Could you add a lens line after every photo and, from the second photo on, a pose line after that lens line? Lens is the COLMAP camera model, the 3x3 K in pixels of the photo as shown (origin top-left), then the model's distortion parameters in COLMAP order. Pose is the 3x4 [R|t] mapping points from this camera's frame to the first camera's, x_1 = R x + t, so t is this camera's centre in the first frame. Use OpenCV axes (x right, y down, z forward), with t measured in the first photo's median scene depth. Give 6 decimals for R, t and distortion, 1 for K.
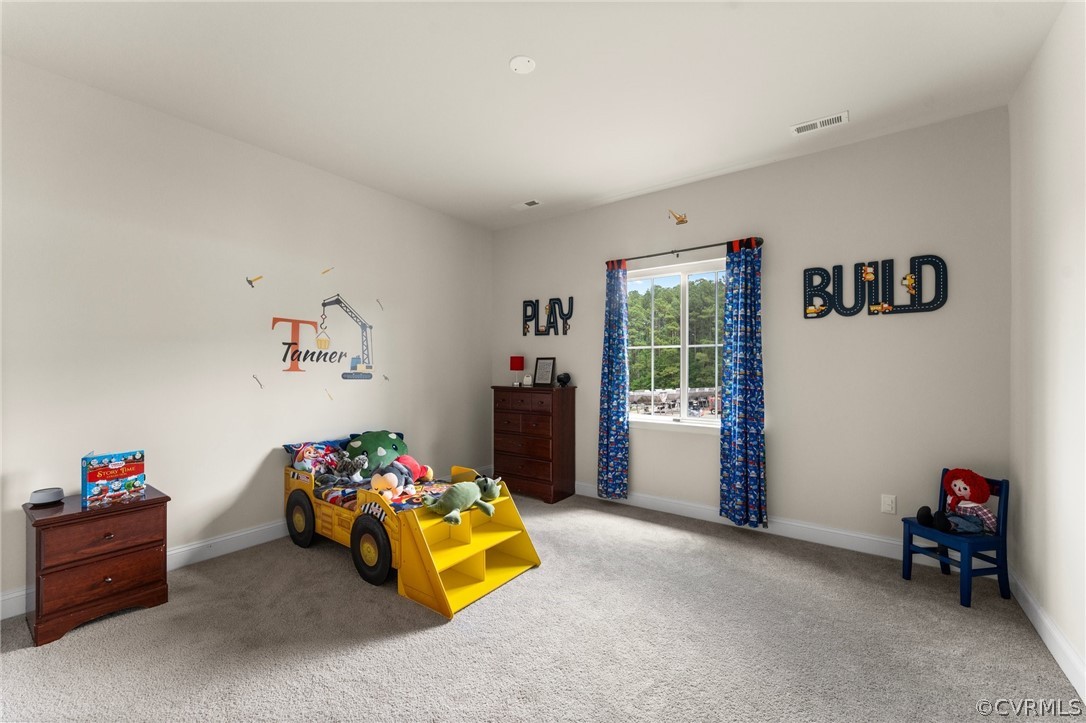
lens RADIAL K [[439.1, 0, 542.2], [0, 439.1, 366.7], [0, 0, 1]] dist [0.000024, 0.000100]
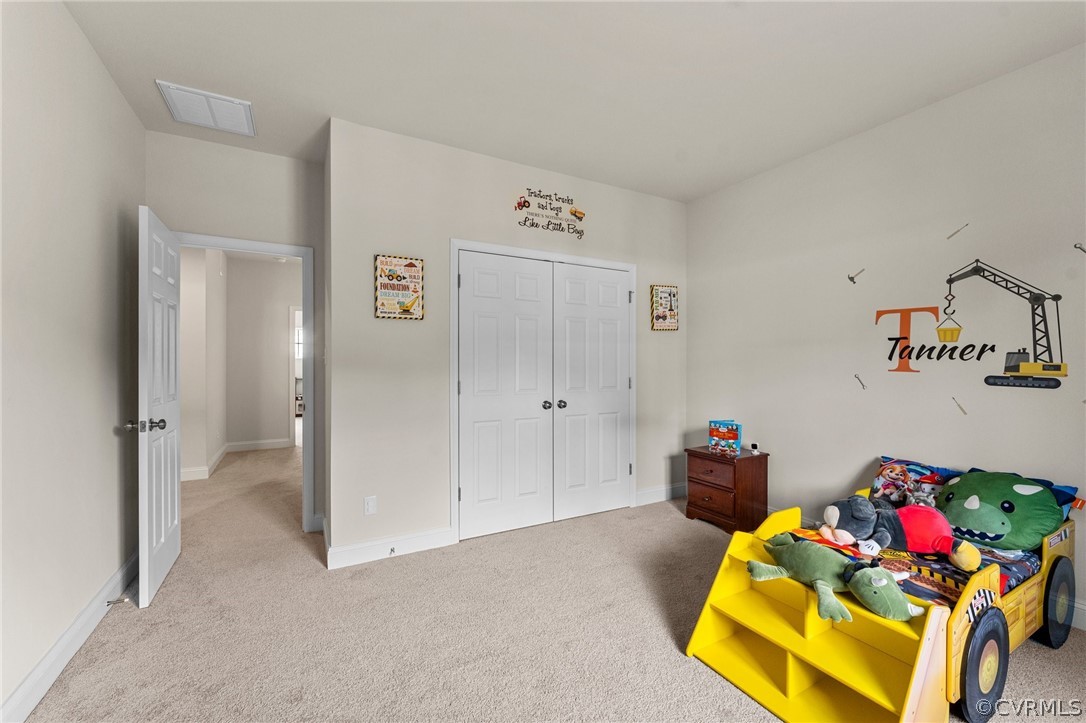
lens RADIAL K [[439.1, 0, 542.2], [0, 439.1, 366.7], [0, 0, 1]] dist [0.000024, 0.000100]
pose [[-0.405913, 0.004278, -0.913902, 0.447884], [-0.002570, 0.999980, 0.005822, -0.001863], [0.913908, 0.004712, -0.405894, 0.688820]]
